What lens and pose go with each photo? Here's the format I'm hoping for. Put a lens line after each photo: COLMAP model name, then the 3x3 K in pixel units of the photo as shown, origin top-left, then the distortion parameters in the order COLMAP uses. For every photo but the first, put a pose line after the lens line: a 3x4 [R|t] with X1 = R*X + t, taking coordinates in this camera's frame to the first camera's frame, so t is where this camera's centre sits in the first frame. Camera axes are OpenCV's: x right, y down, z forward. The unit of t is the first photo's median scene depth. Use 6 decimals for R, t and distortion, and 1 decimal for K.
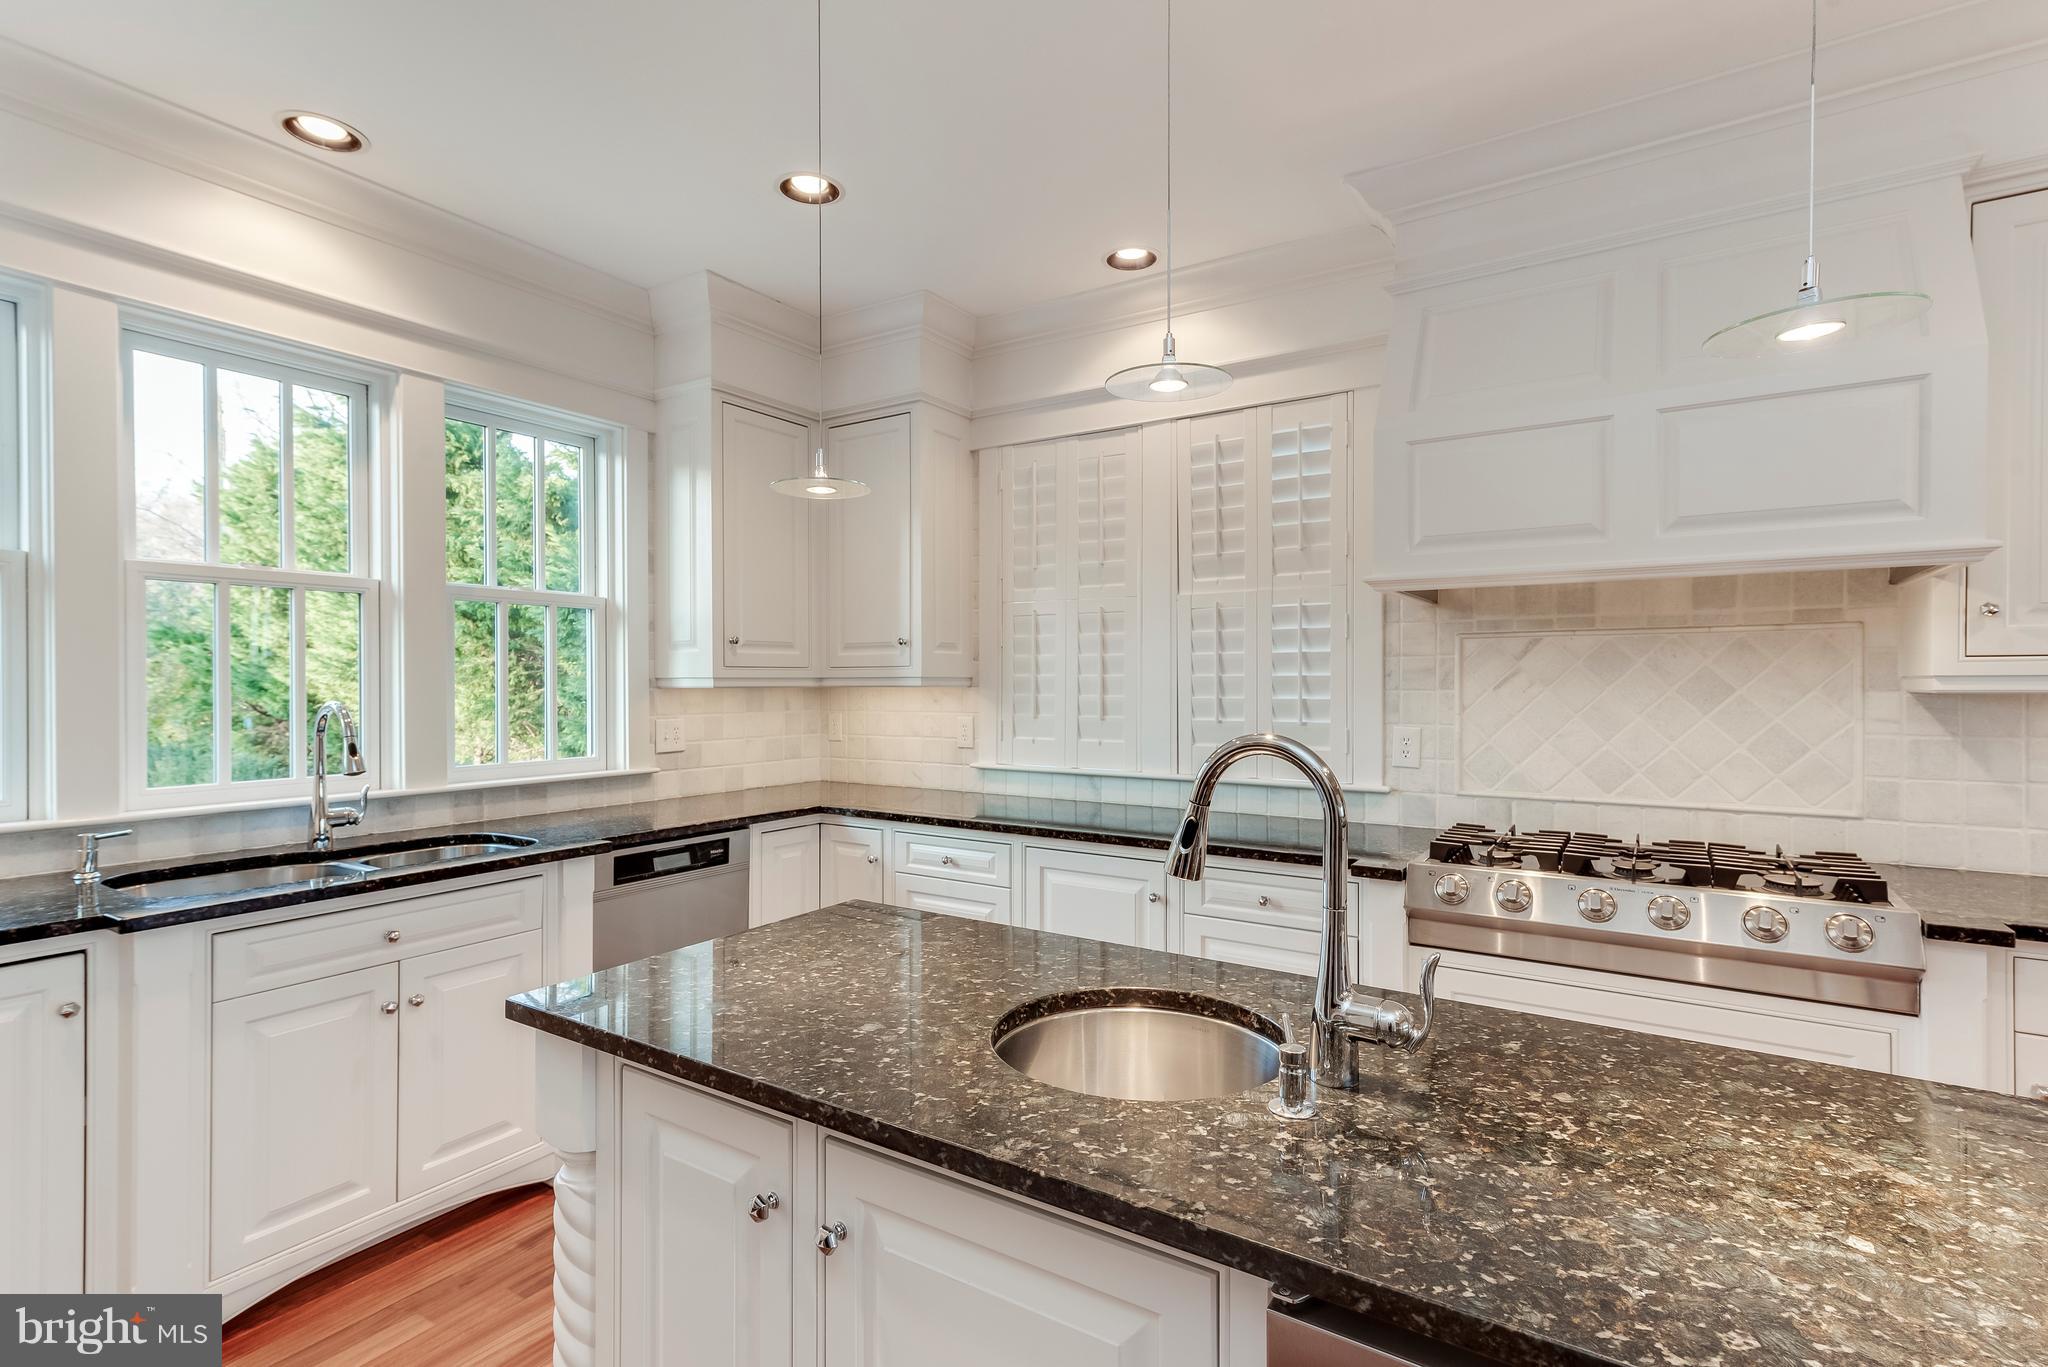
lens RADIAL K [[978.3, 0, 1026.4], [0, 978.3, 679.6], [0, 0, 1]] dist [0.020010, -0.002584]
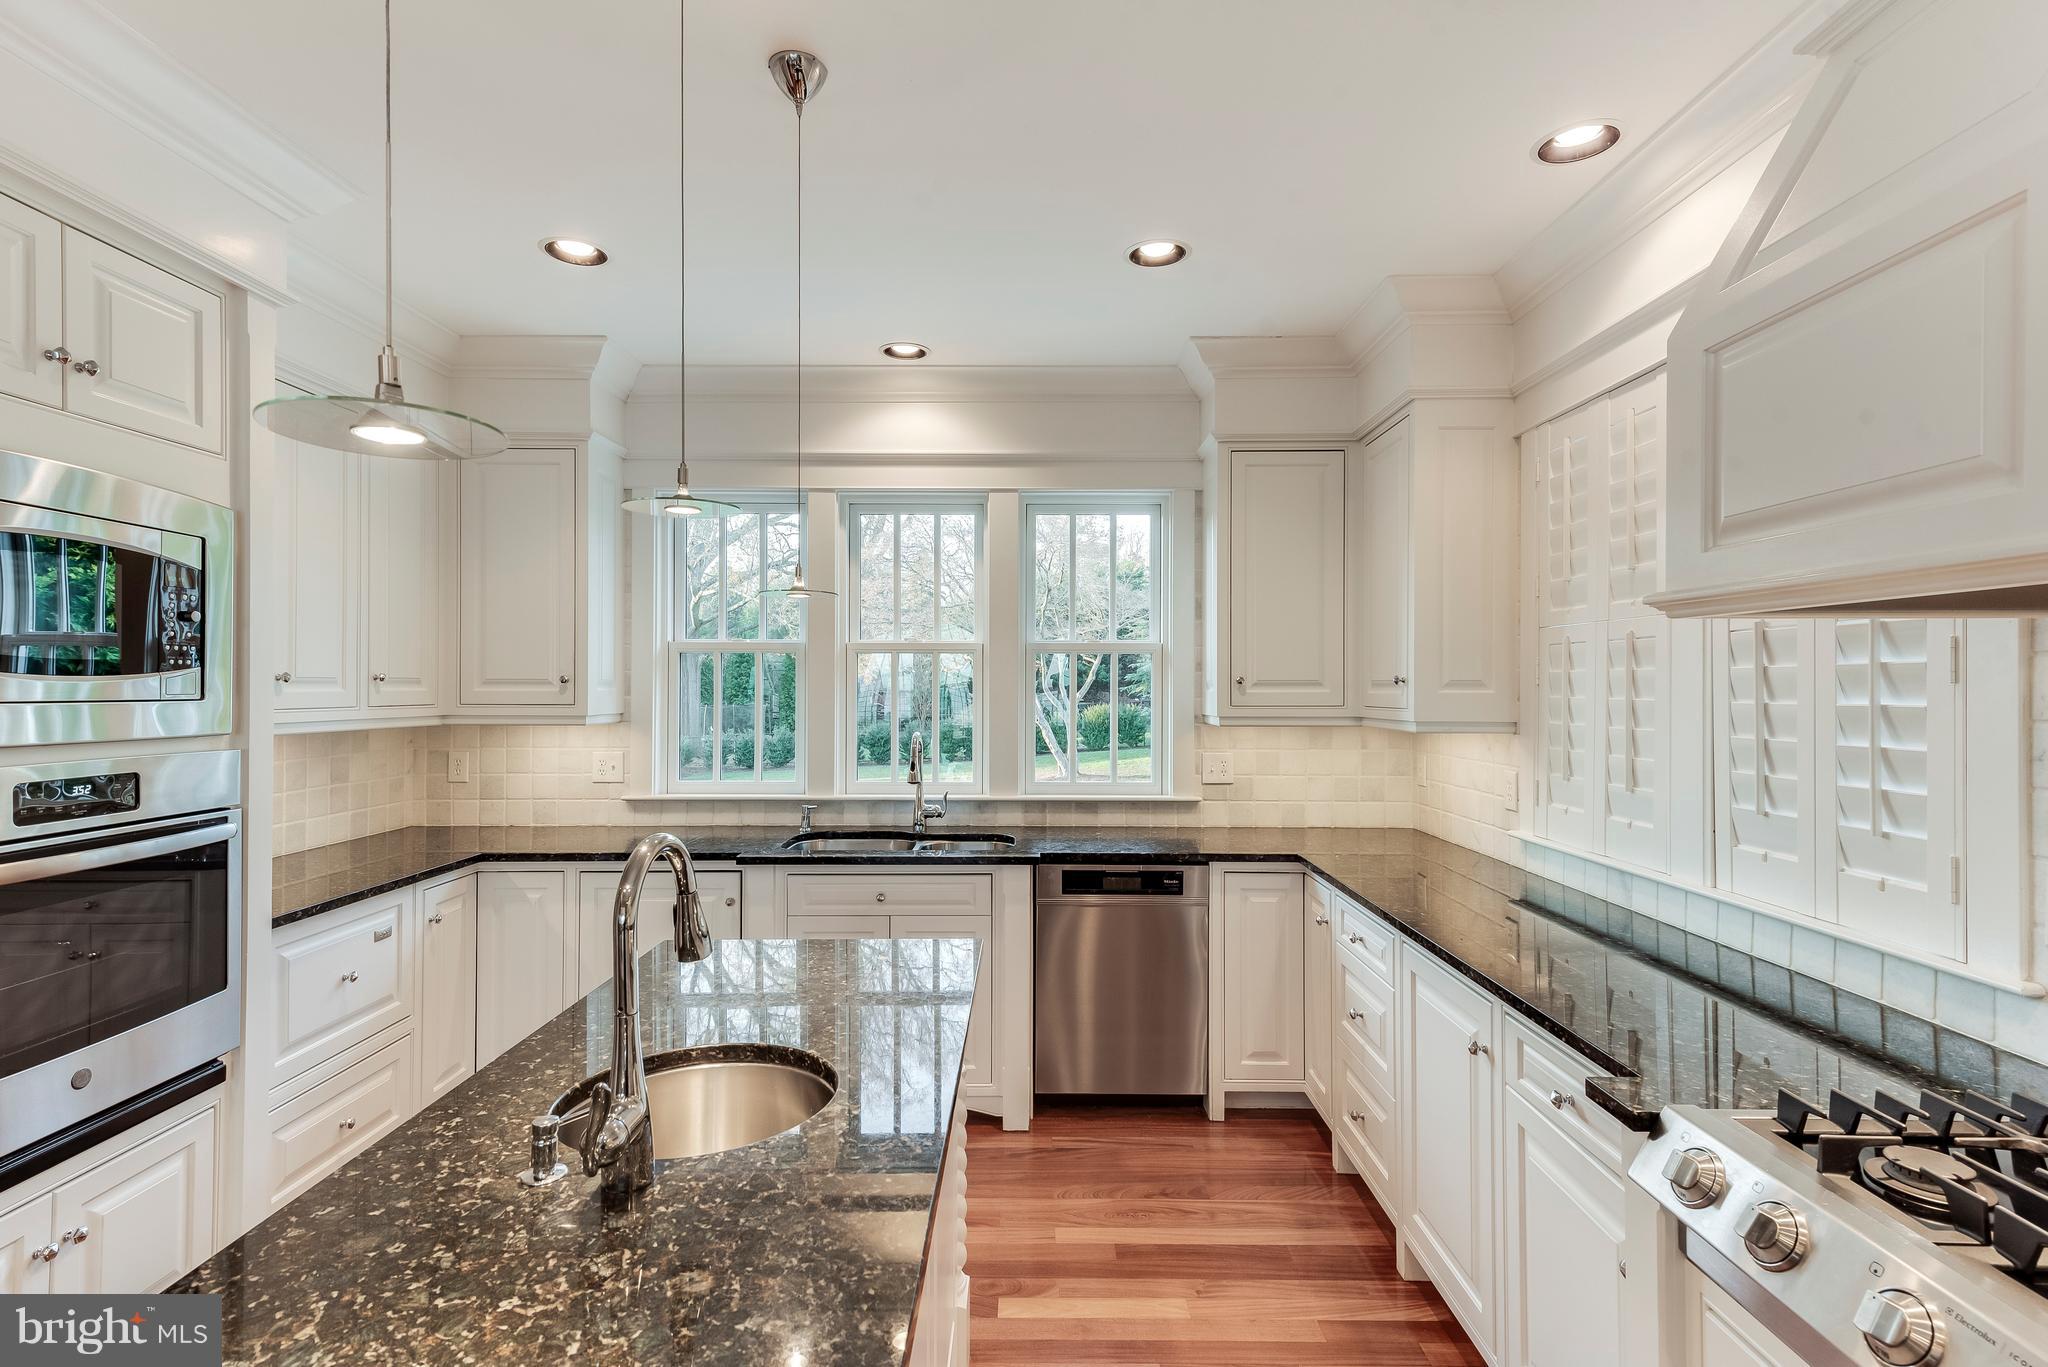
lens RADIAL K [[978.3, 0, 1017.6], [0, 978.3, 686.5], [0, 0, 1]] dist [0.020010, -0.002584]
pose [[0.535506, 0.001804, -0.844529, 0.536917], [-0.001404, 0.999998, 0.001245, -0.042260], [0.844530, 0.000519, 0.535508, 0.306065]]
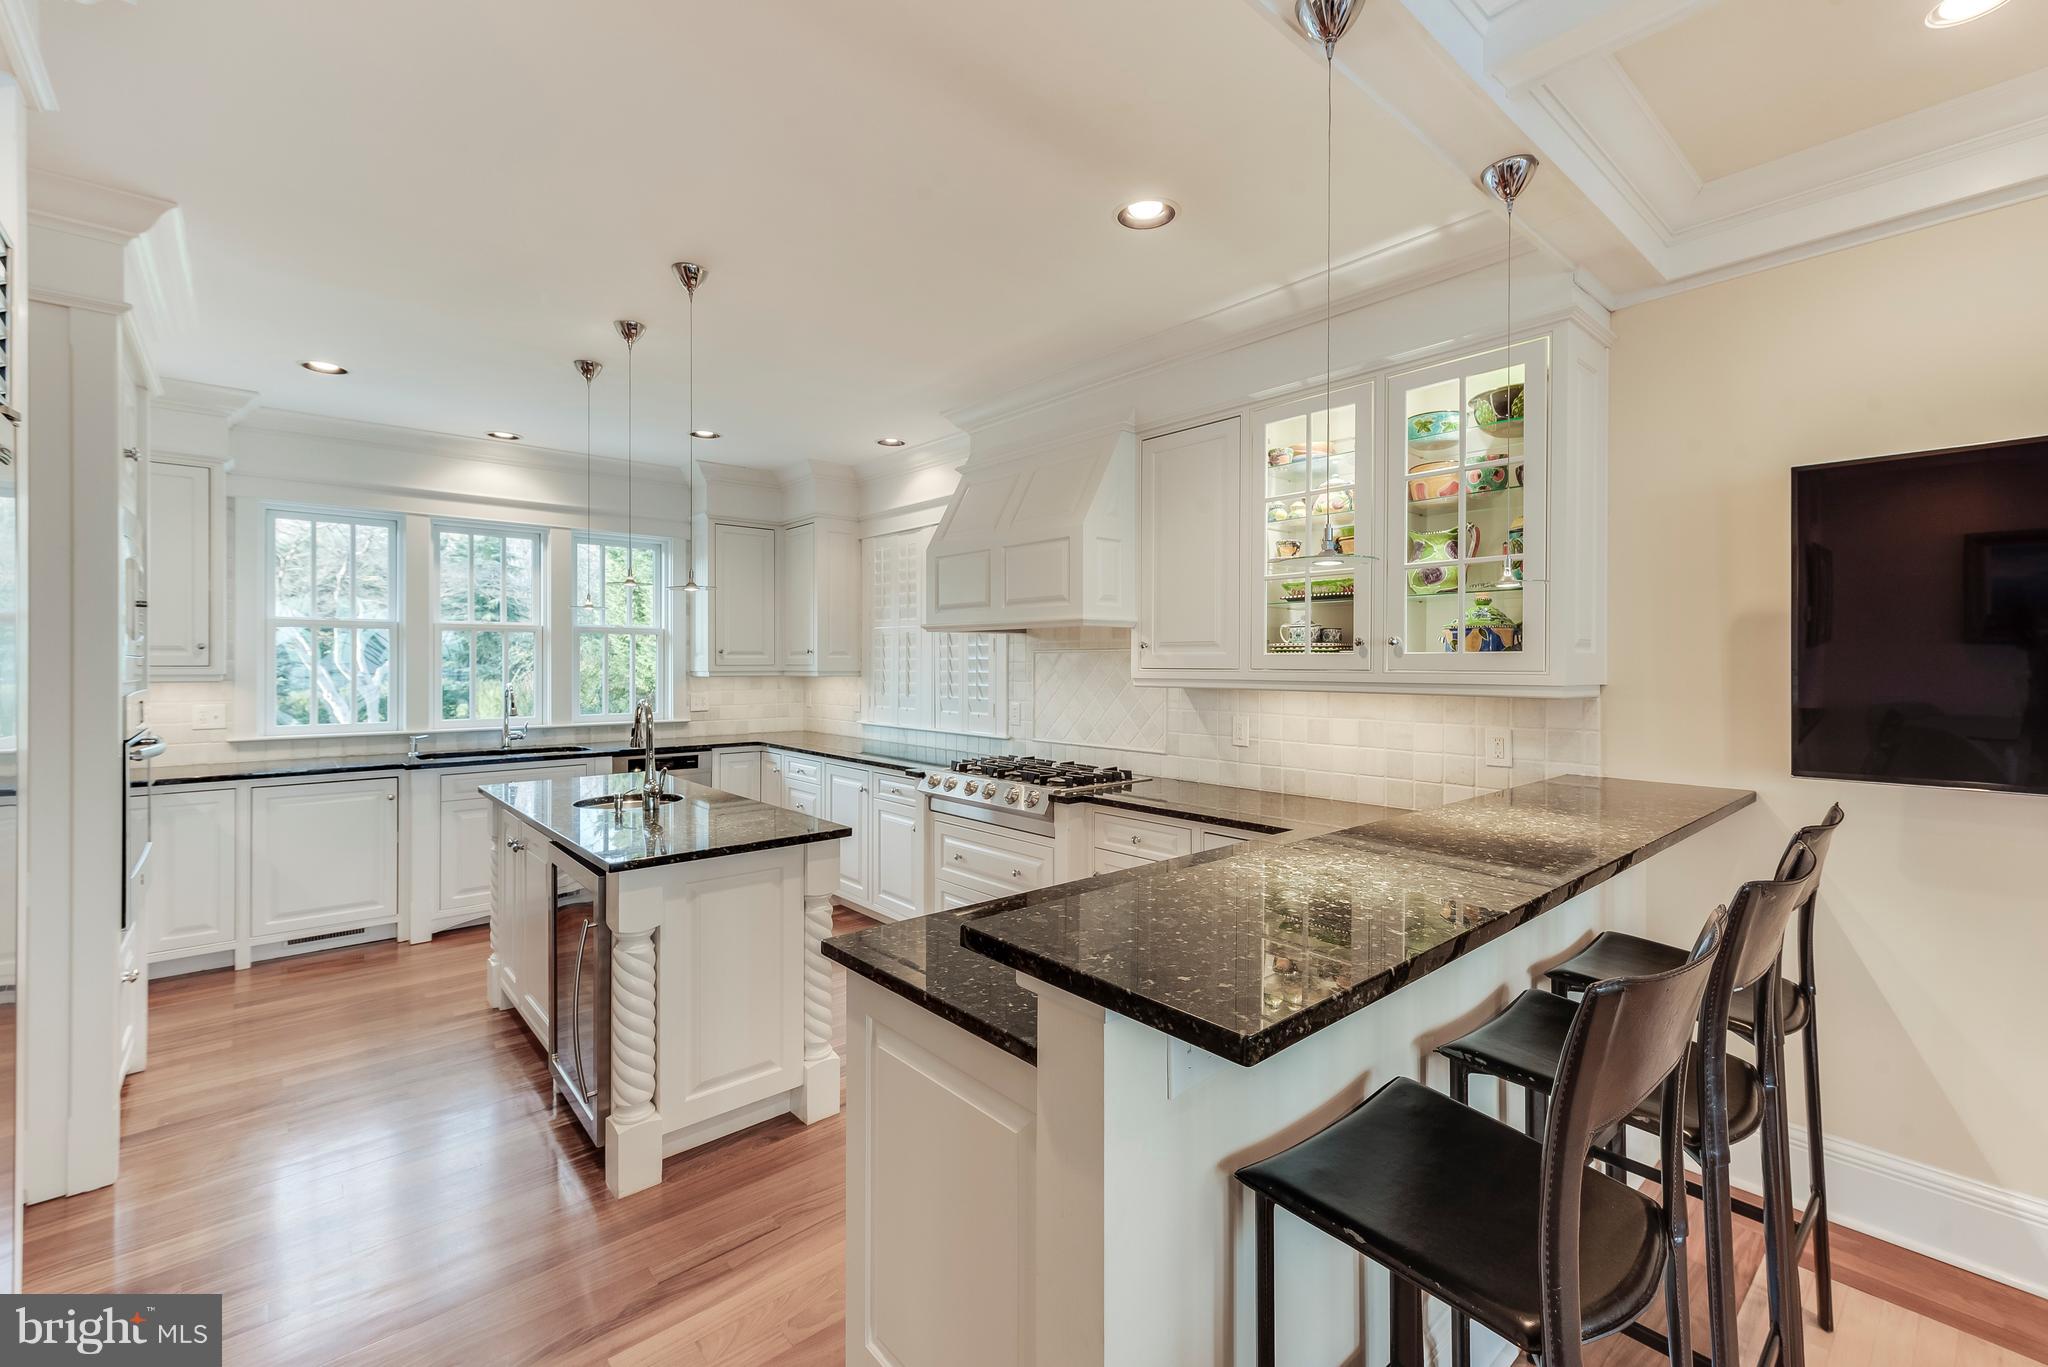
lens RADIAL K [[864.6, 0, 1038.9], [0, 864.6, 657.2], [0, 0, 1]] dist [0.000168, 0.000029]
pose [[0.966353, 0.000243, -0.257220, 0.855833], [-0.001371, 0.999990, -0.004207, -0.027576], [0.257217, 0.004418, 0.966344, -0.521793]]
